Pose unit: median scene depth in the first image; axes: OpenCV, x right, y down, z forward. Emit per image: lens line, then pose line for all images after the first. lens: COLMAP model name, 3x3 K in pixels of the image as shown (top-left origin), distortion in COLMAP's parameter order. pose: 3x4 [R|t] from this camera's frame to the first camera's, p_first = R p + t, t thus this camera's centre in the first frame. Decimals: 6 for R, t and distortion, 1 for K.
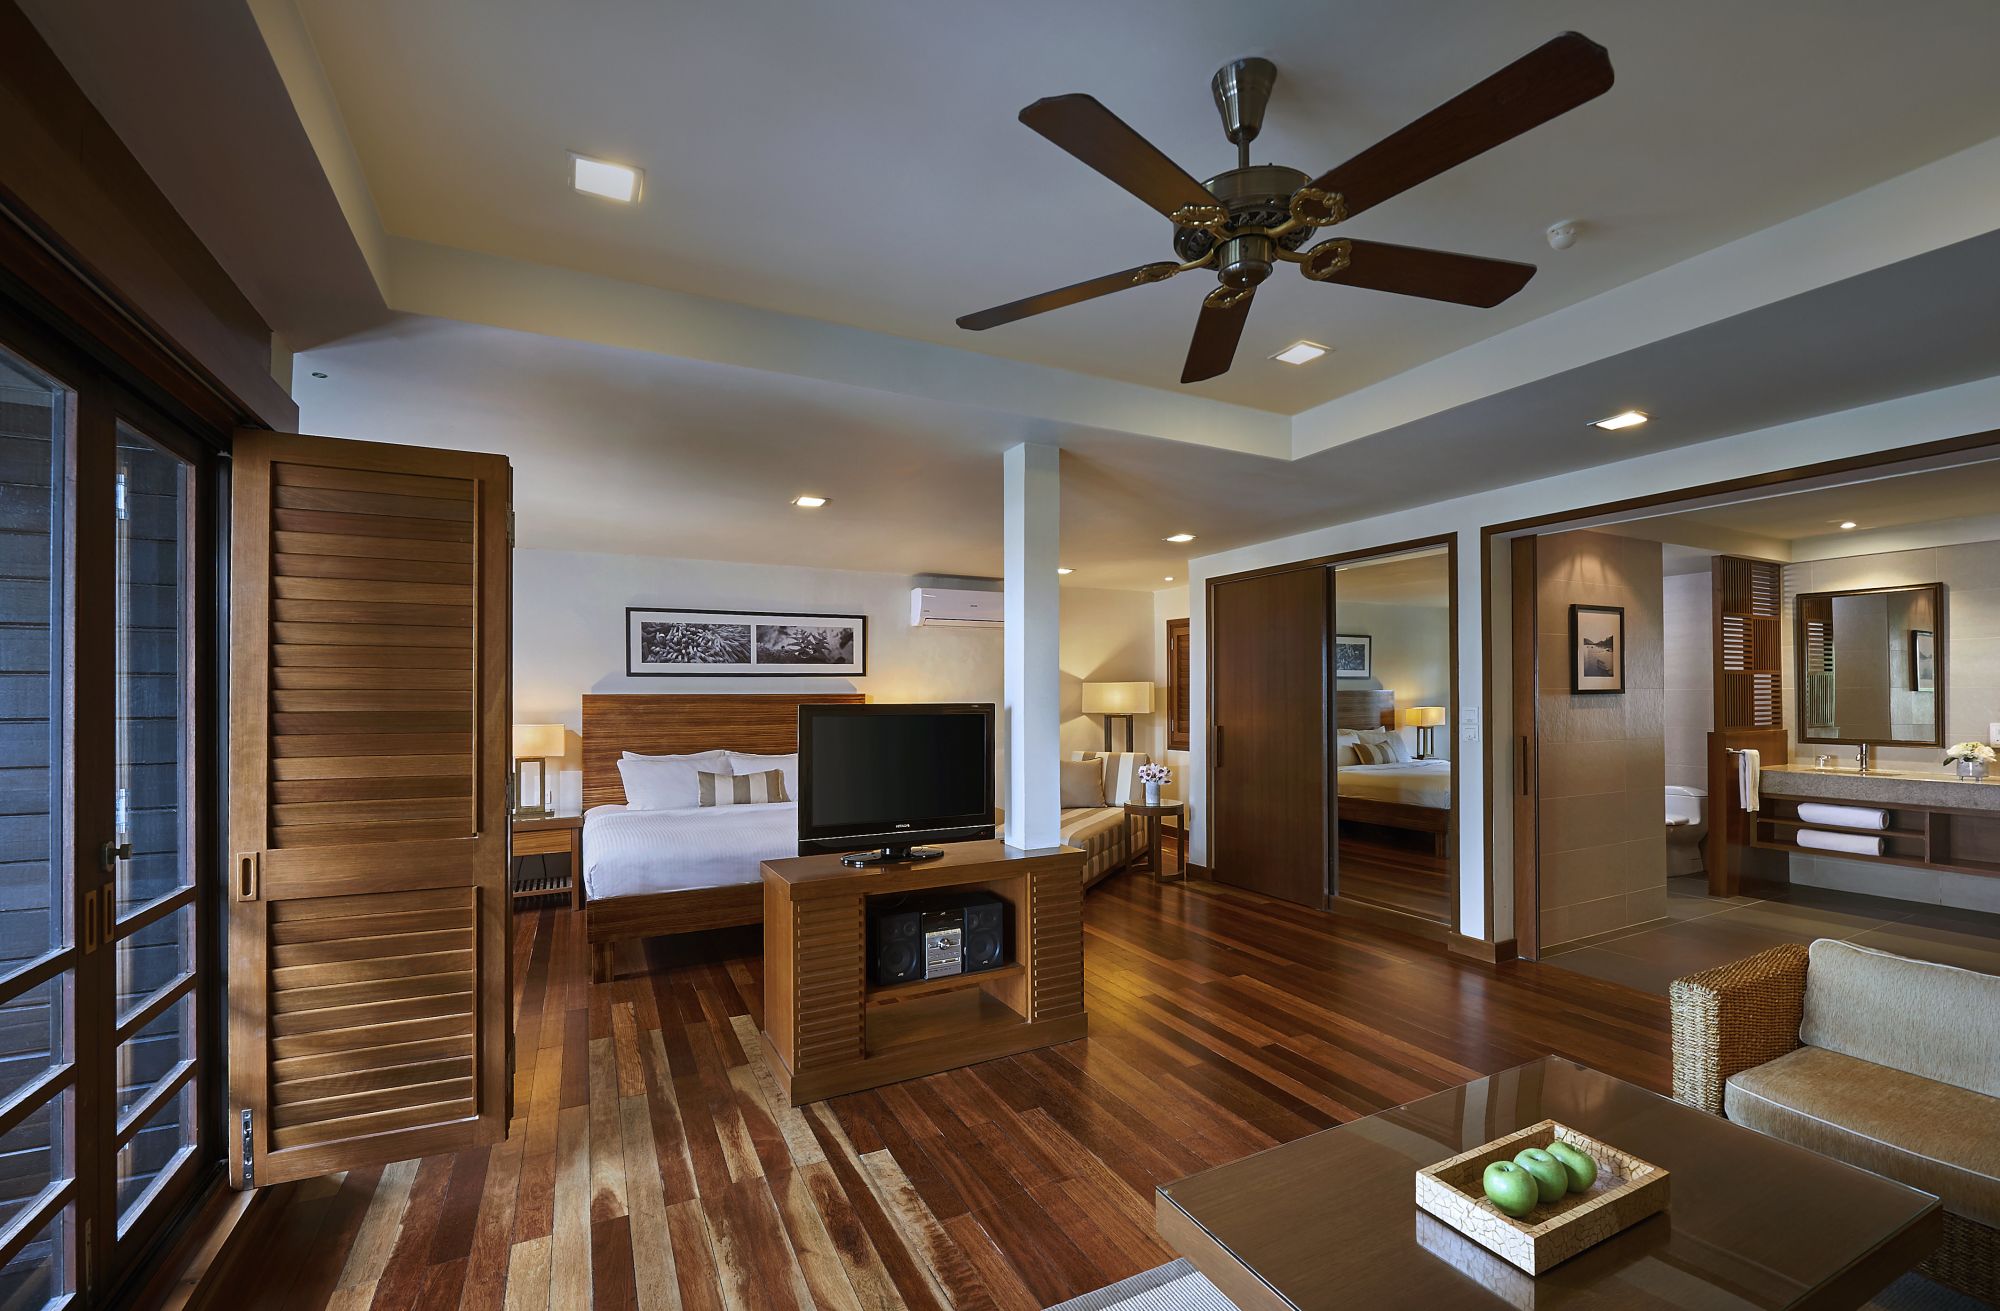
lens RADIAL K [[820.8, 0, 983.7], [0, 820.8, 691.1], [0, 0, 1]] dist [-0.002294, -0.000293]
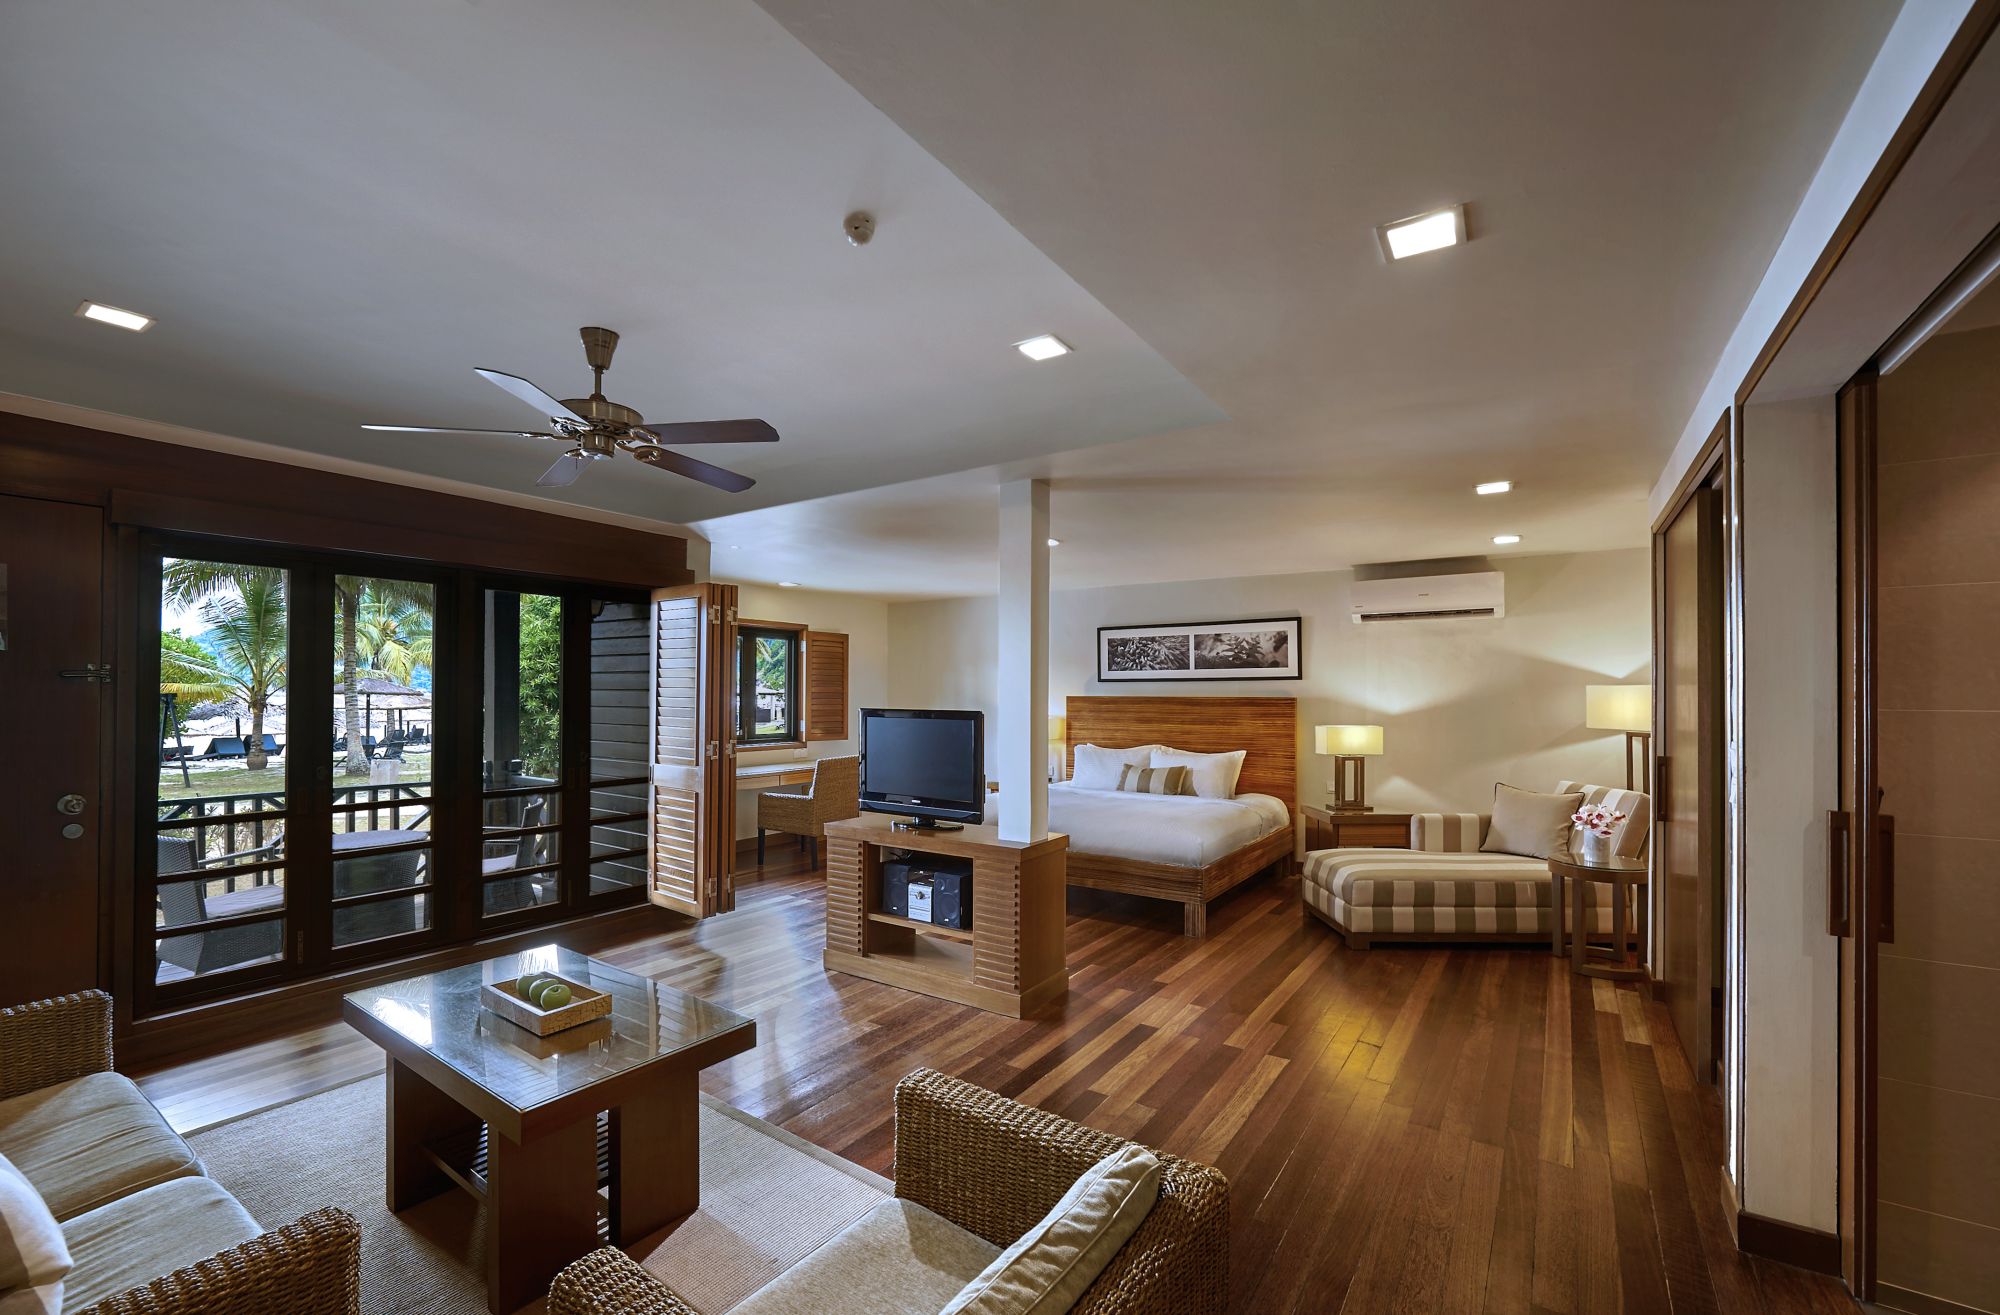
lens RADIAL K [[820.8, 0, 999.8], [0, 820.8, 676.0], [0, 0, 1]] dist [-0.002294, -0.000293]
pose [[0.485870, -0.009656, -0.873978, 0.576424], [-0.000284, 0.999937, -0.011205, -0.012591], [0.874031, 0.005692, 0.485836, 0.238955]]
